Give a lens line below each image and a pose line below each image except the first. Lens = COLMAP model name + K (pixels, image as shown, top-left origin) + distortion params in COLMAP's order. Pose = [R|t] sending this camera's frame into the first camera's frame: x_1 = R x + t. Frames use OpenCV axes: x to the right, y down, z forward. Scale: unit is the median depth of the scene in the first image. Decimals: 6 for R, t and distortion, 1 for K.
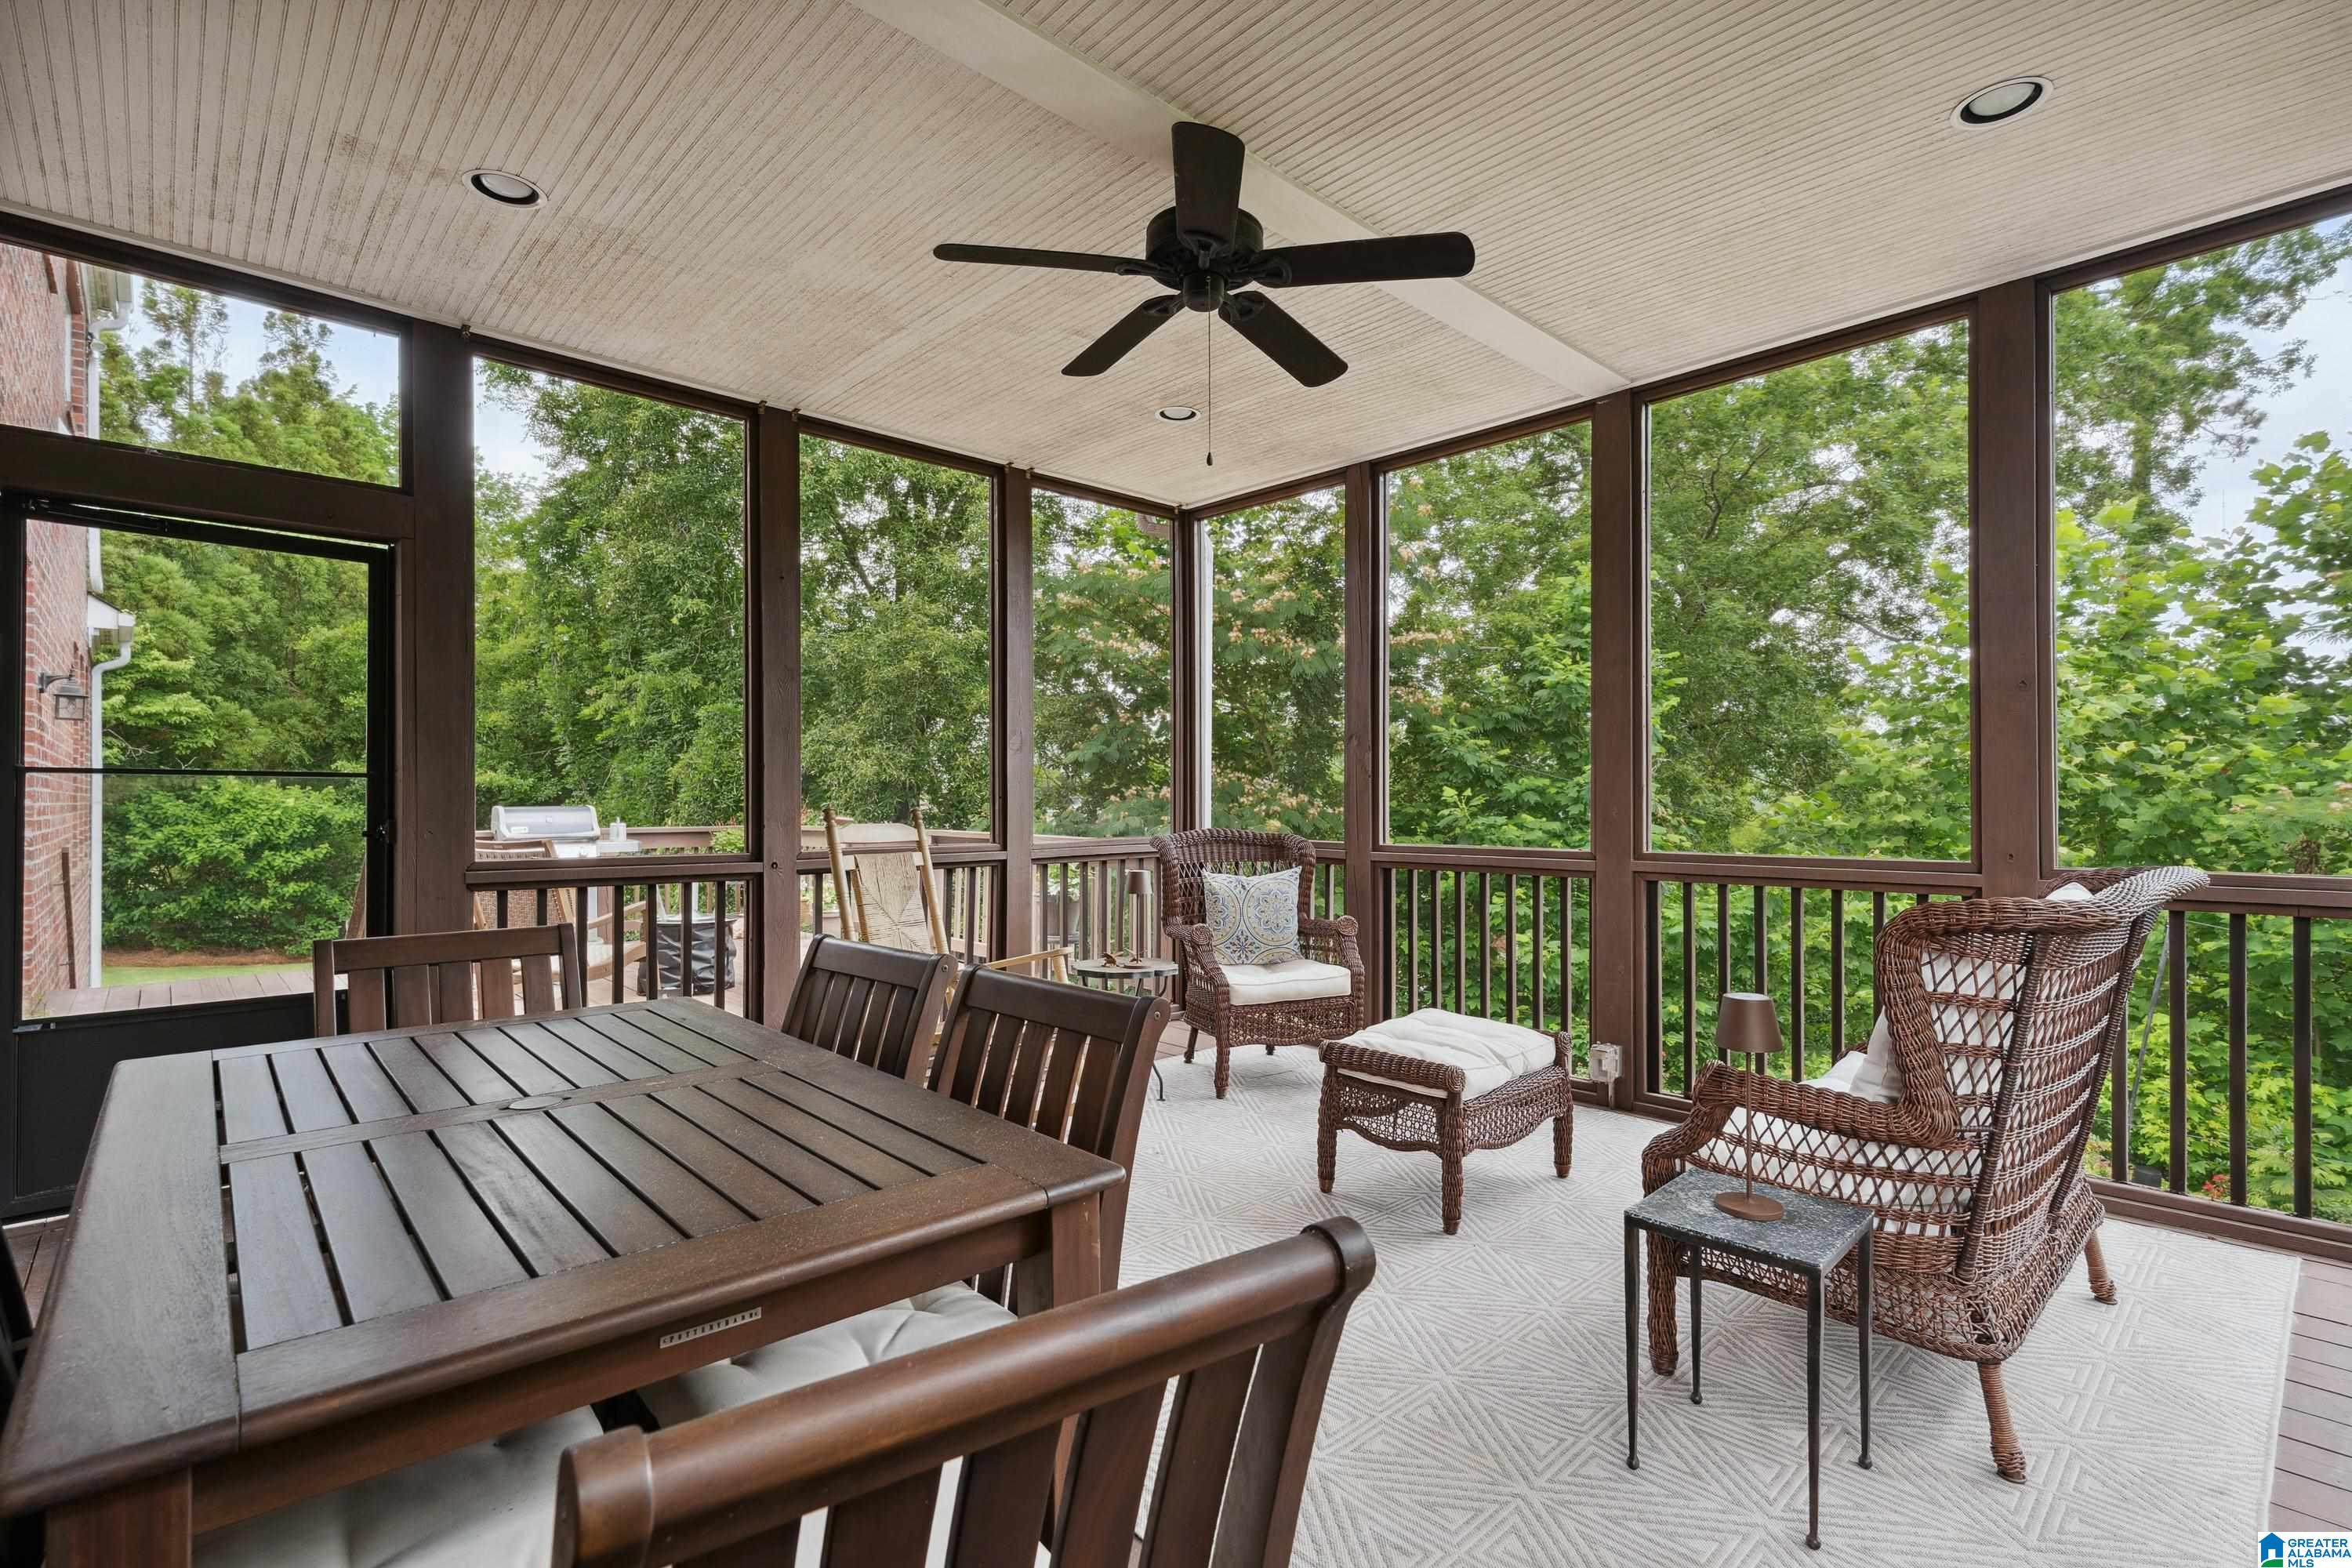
lens RADIAL K [[1103.5, 0, 1182.0], [0, 1103.5, 775.6], [0, 0, 1]] dist [-0.003808, 0.001072]
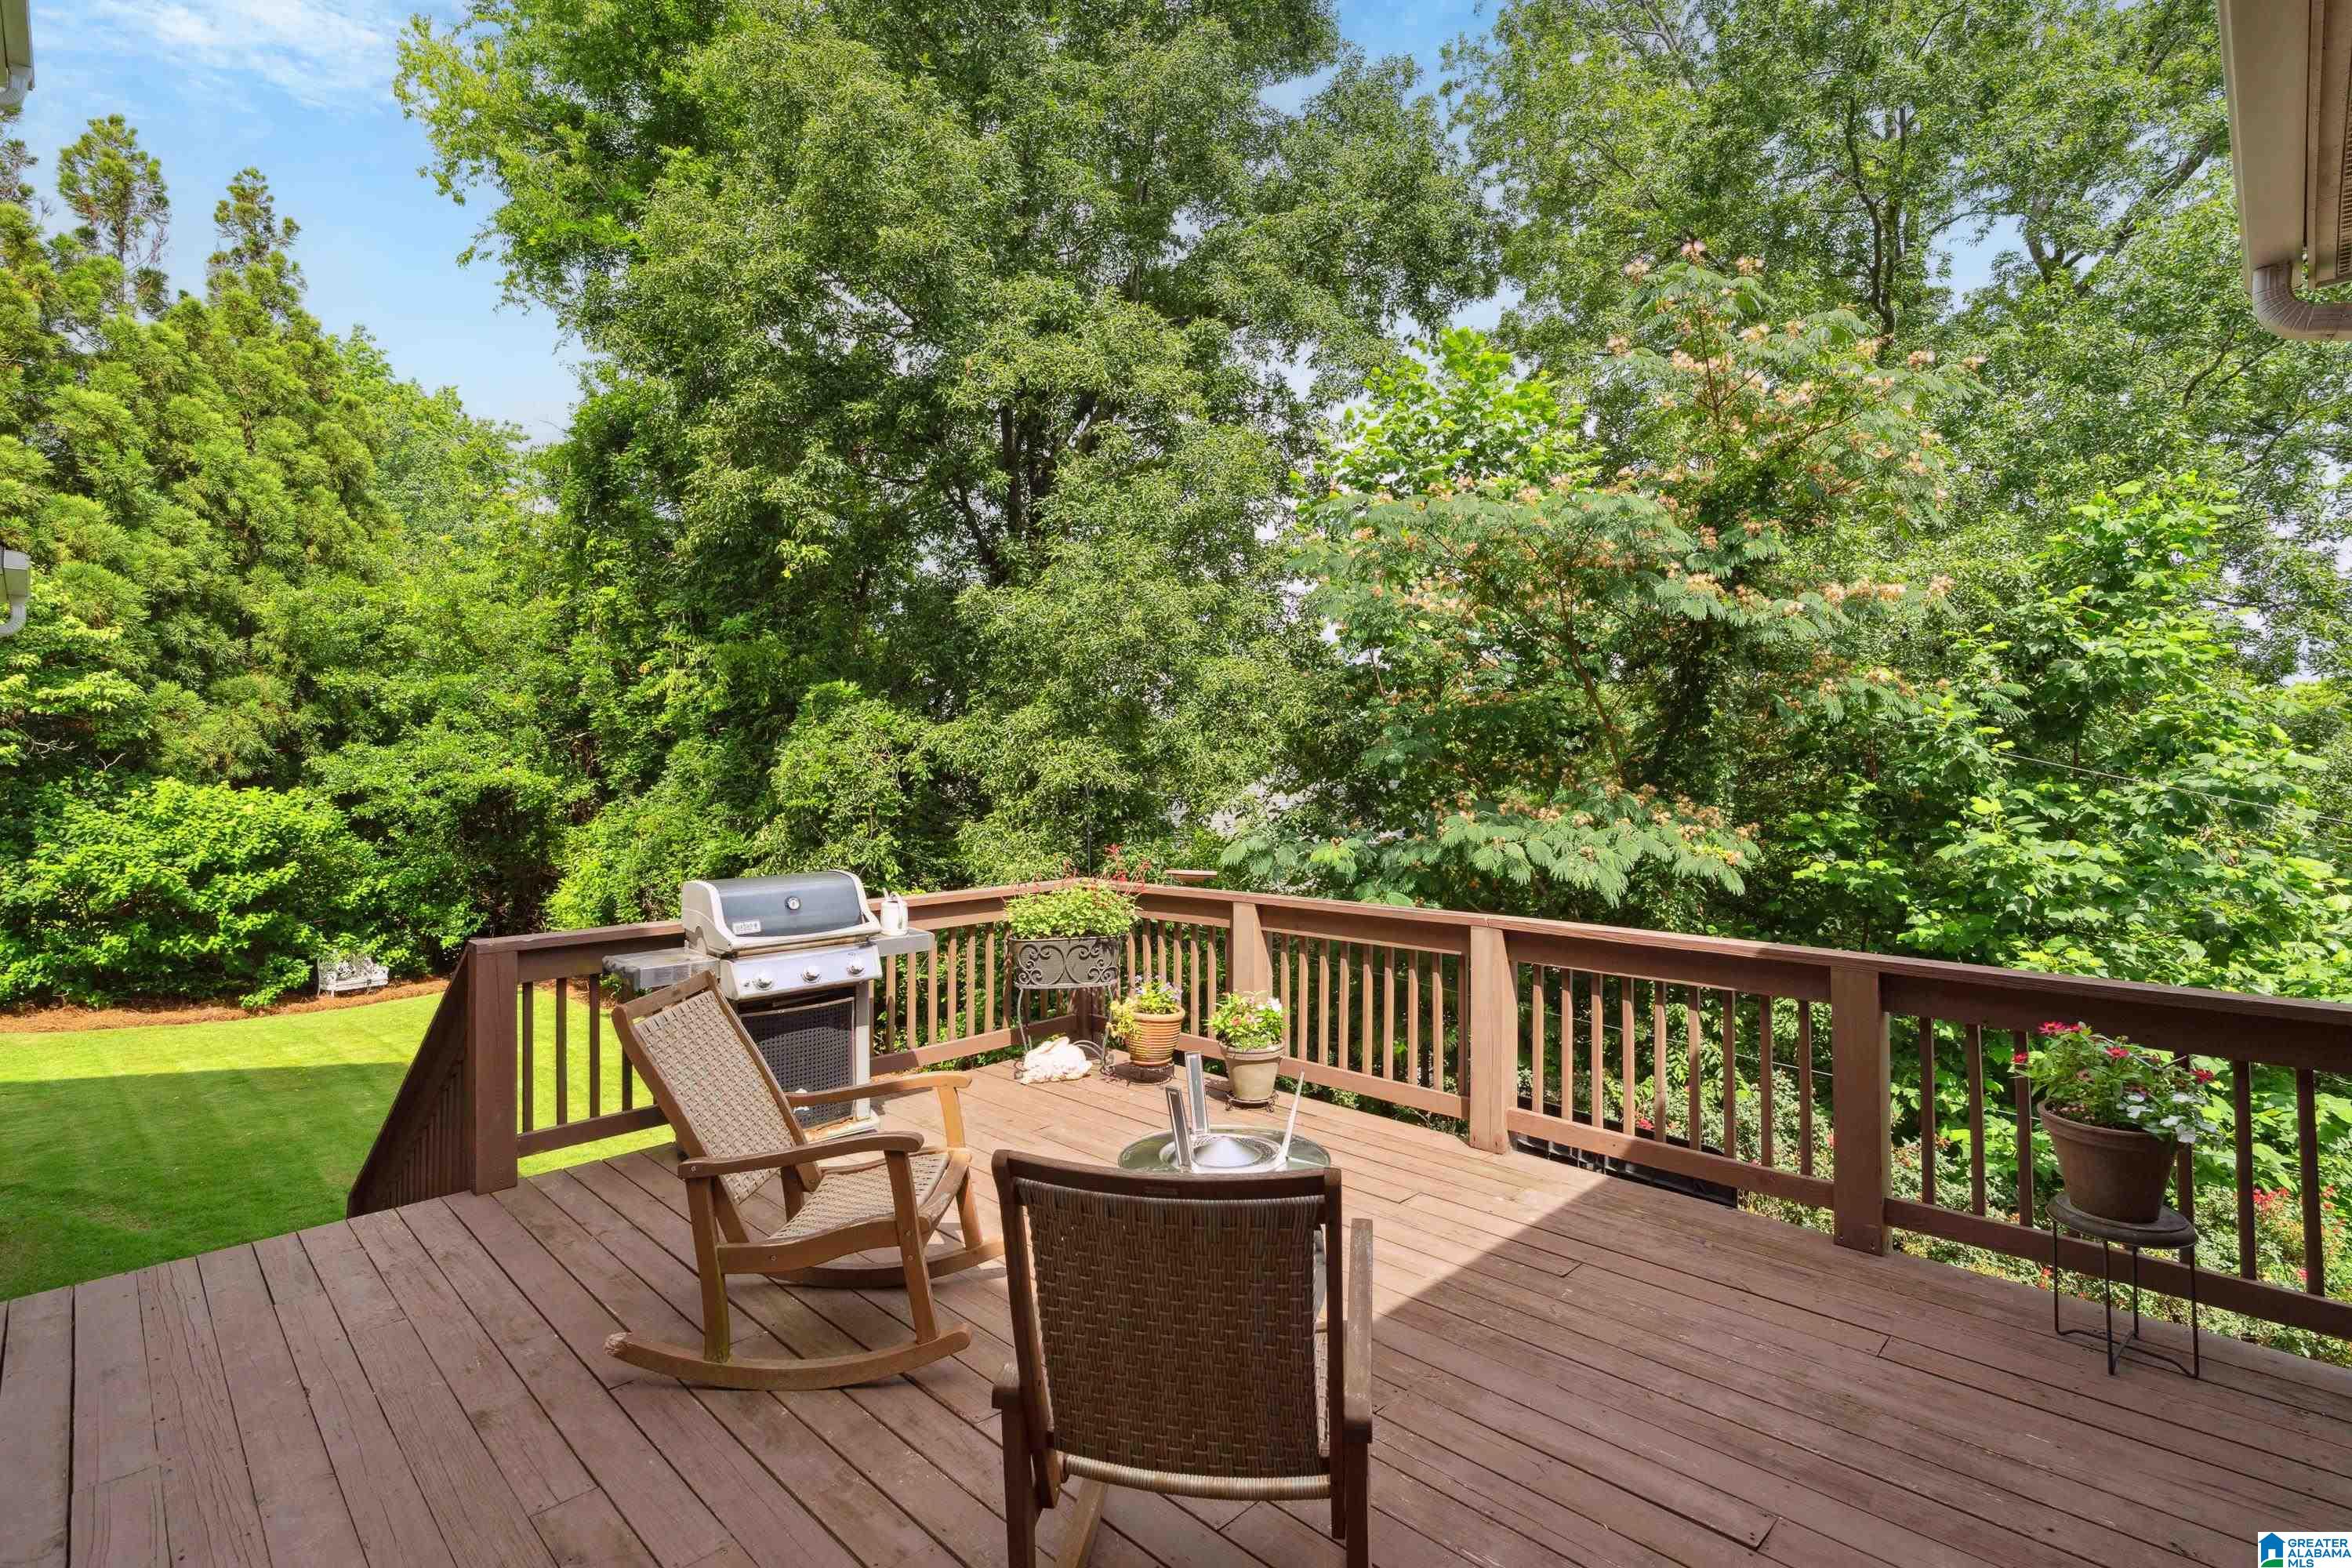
lens RADIAL K [[1103.5, 0, 1183.4], [0, 1103.5, 730.8], [0, 0, 1]] dist [-0.003808, 0.001072]
pose [[0.999113, -0.005678, 0.041718, -0.180859], [0.006447, 0.999812, -0.018309, -0.013177], [-0.041606, 0.018562, 0.998962, 0.192916]]
